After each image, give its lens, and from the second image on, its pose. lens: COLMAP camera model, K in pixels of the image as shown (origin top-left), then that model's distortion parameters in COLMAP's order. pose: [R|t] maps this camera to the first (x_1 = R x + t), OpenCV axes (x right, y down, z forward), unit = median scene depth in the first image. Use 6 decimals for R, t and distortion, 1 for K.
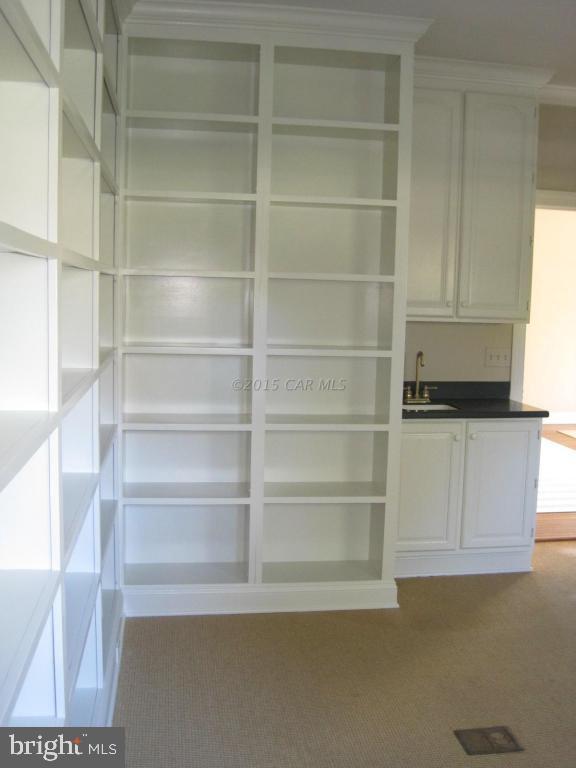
lens RADIAL K [[793.7, 0, 288.0], [0, 793.7, 384.0], [0, 0, 1]] dist [-0.174674, 0.122486]
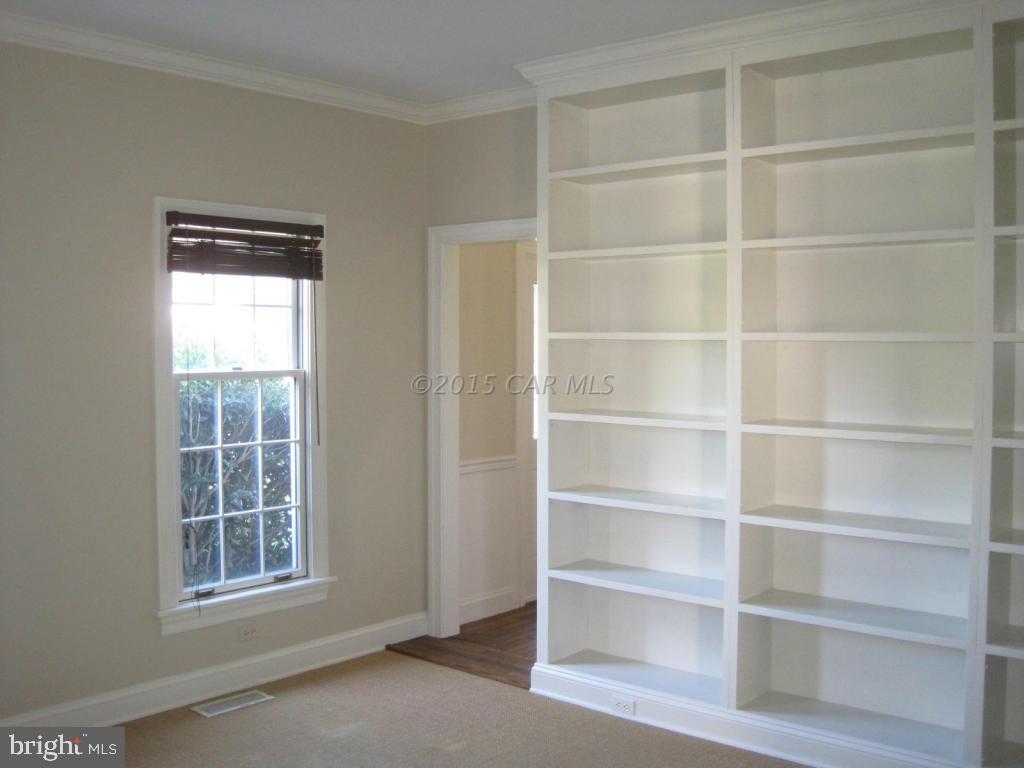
lens RADIAL K [[1058.3, 0, 512.0], [0, 1058.3, 384.0], [0, 0, 1]] dist [-0.174674, 0.122486]
pose [[0.651949, 0.002697, -0.758258, 0.688580], [-0.078408, 0.994873, -0.063877, 0.004353], [0.754198, 0.101098, 0.648818, 0.103543]]
